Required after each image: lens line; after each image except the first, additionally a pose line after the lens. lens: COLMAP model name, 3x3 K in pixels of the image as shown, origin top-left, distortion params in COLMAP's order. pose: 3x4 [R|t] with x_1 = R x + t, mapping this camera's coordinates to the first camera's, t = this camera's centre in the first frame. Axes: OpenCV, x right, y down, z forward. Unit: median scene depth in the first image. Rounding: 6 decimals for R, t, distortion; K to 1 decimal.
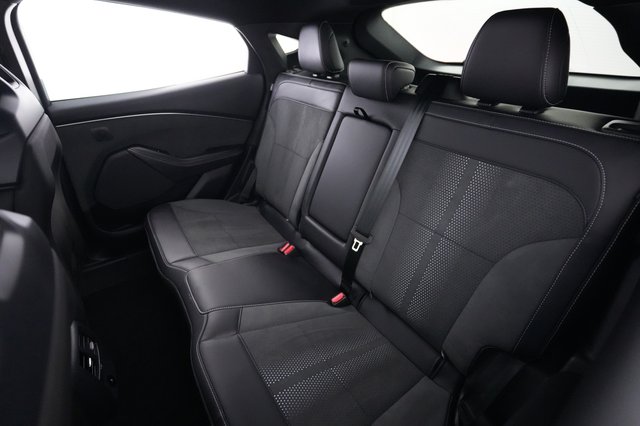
lens RADIAL K [[321.6, 0, 320.0], [0, 321.6, 213.0], [0, 0, 1]] dist [-0.003358, -0.000196]
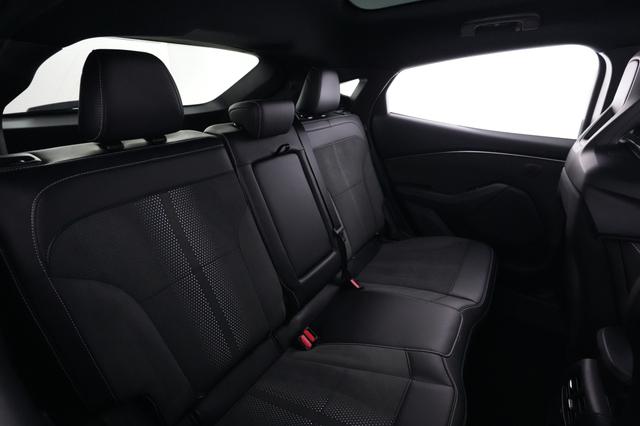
lens RADIAL K [[339.1, 0, 320.0], [0, 339.1, 213.0], [0, 0, 1]] dist [0.001330, 0.000218]
pose [[-0.434250, -0.329245, 0.838465, -0.742712], [0.419089, 0.750091, 0.511594, -0.551644], [-0.797365, 0.573552, -0.187744, 1.025597]]
